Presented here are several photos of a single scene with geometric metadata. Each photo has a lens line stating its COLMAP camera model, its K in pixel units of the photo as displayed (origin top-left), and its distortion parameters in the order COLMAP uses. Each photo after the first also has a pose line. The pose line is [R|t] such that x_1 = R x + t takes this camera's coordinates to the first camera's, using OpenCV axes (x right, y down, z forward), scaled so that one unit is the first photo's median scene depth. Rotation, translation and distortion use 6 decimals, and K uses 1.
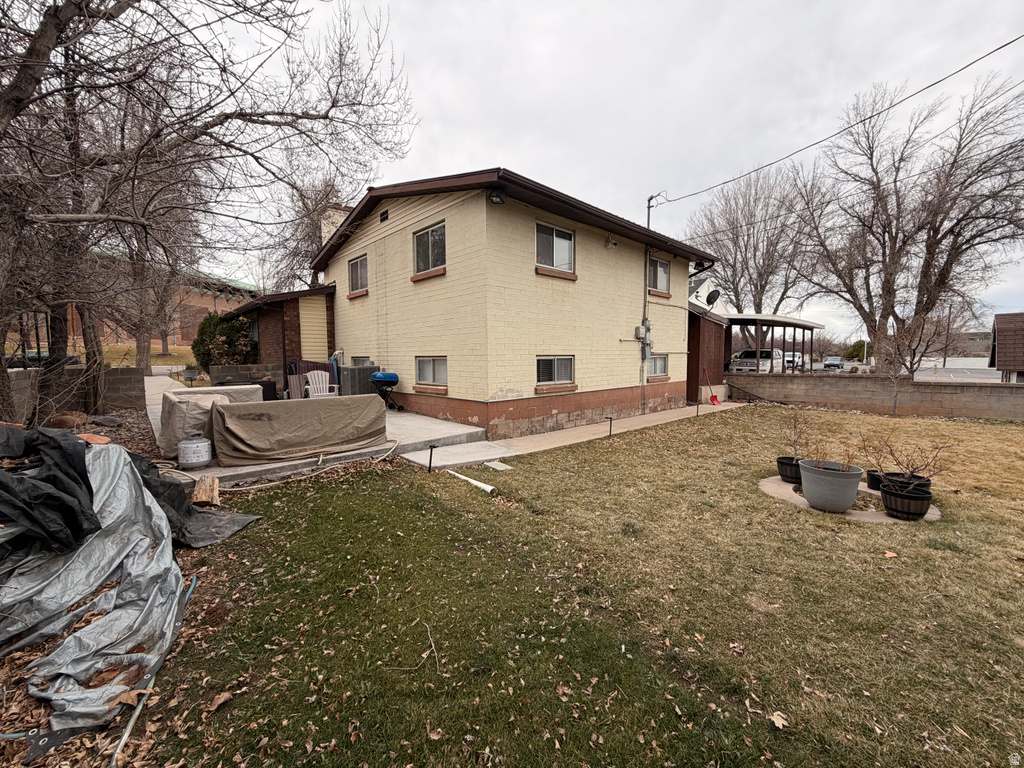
lens RADIAL K [[407.8, 0, 510.9], [0, 407.8, 385.6], [0, 0, 1]] dist [0.000484, 0.000008]
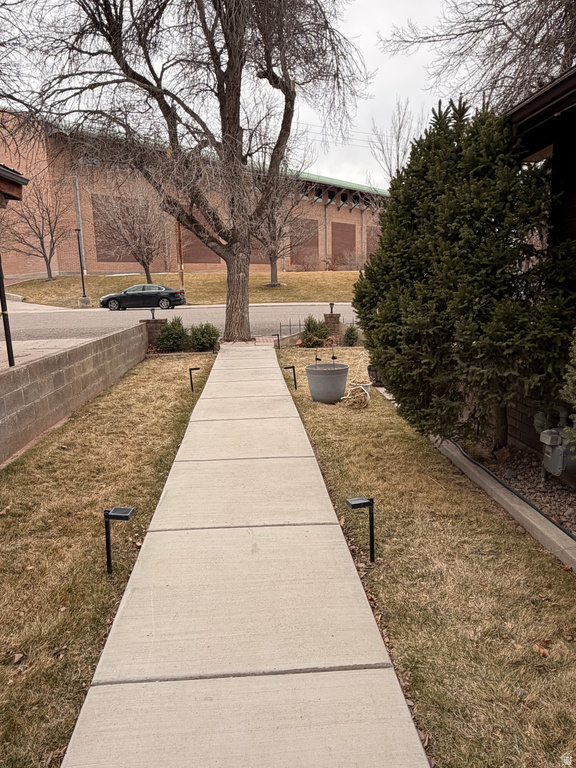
lens RADIAL K [[517.6, 0, 287.8], [0, 517.6, 383.2], [0, 0, 1]] dist [-0.001273, -0.000274]
pose [[0.781147, 0.110237, -0.614539, -0.201928], [-0.032726, 0.990166, 0.136019, -0.022752], [0.623489, -0.086139, 0.777072, 0.238050]]
